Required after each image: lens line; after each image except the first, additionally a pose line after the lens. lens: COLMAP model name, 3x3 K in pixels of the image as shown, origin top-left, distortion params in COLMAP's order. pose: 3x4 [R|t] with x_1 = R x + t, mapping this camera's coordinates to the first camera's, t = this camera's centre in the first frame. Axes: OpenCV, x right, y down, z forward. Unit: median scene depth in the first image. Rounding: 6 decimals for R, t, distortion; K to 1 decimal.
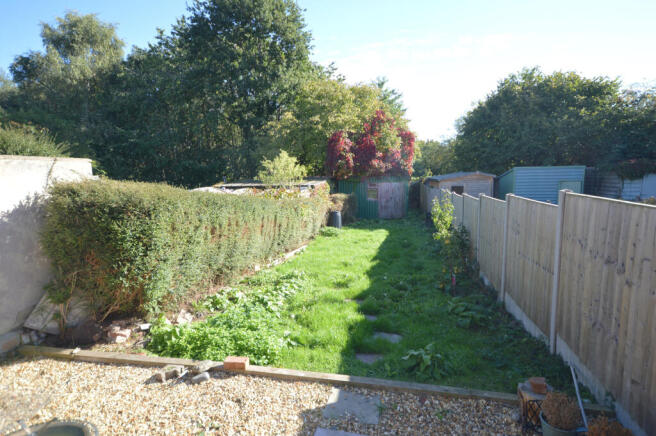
lens RADIAL K [[364.9, 0, 328.6], [0, 364.9, 218.6], [0, 0, 1]] dist [0.019809, 0.001318]
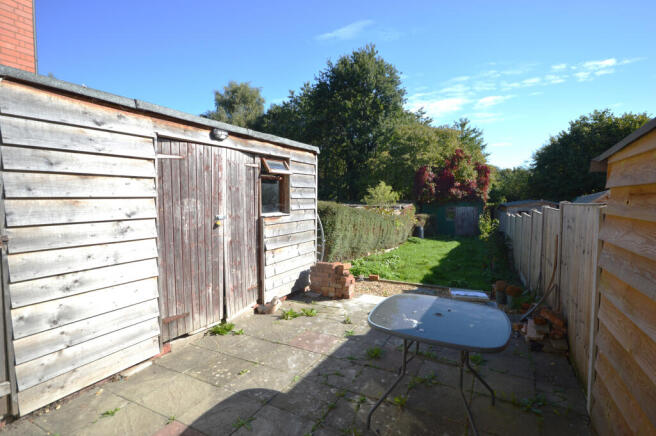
lens RADIAL K [[332.2, 0, 330.8], [0, 332.2, 219.6], [0, 0, 1]] dist [-0.005335, 0.000094]
pose [[0.969847, 0.038292, -0.240689, -0.002408], [-0.051729, 0.997421, -0.049756, 0.020723], [0.238163, 0.060707, 0.969326, -0.170202]]
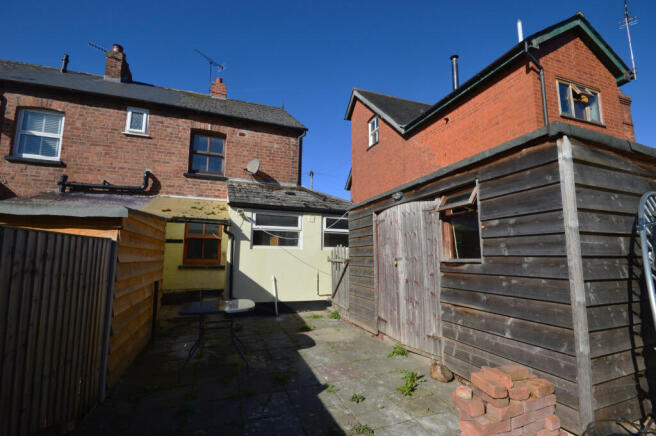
lens RADIAL K [[300.1, 0, 333.4], [0, 300.1, 221.5], [0, 0, 1]] dist [0.003173, -0.000414]
pose [[-0.844049, -0.050510, -0.533882, 0.366457], [-0.050935, 0.998605, -0.013949, -0.179699], [0.533842, 0.015420, -0.845444, 2.101742]]
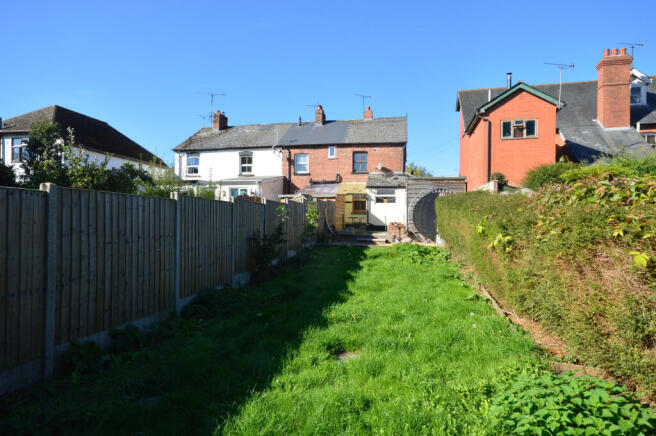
lens RADIAL K [[364.9, 0, 329.4], [0, 364.9, 222.2], [0, 0, 1]] dist [0.019809, 0.001318]
pose [[-0.999919, 0.011286, -0.005800, 0.471957], [0.010557, 0.993513, 0.113228, -0.303008], [0.007041, 0.113157, -0.993552, 4.396971]]
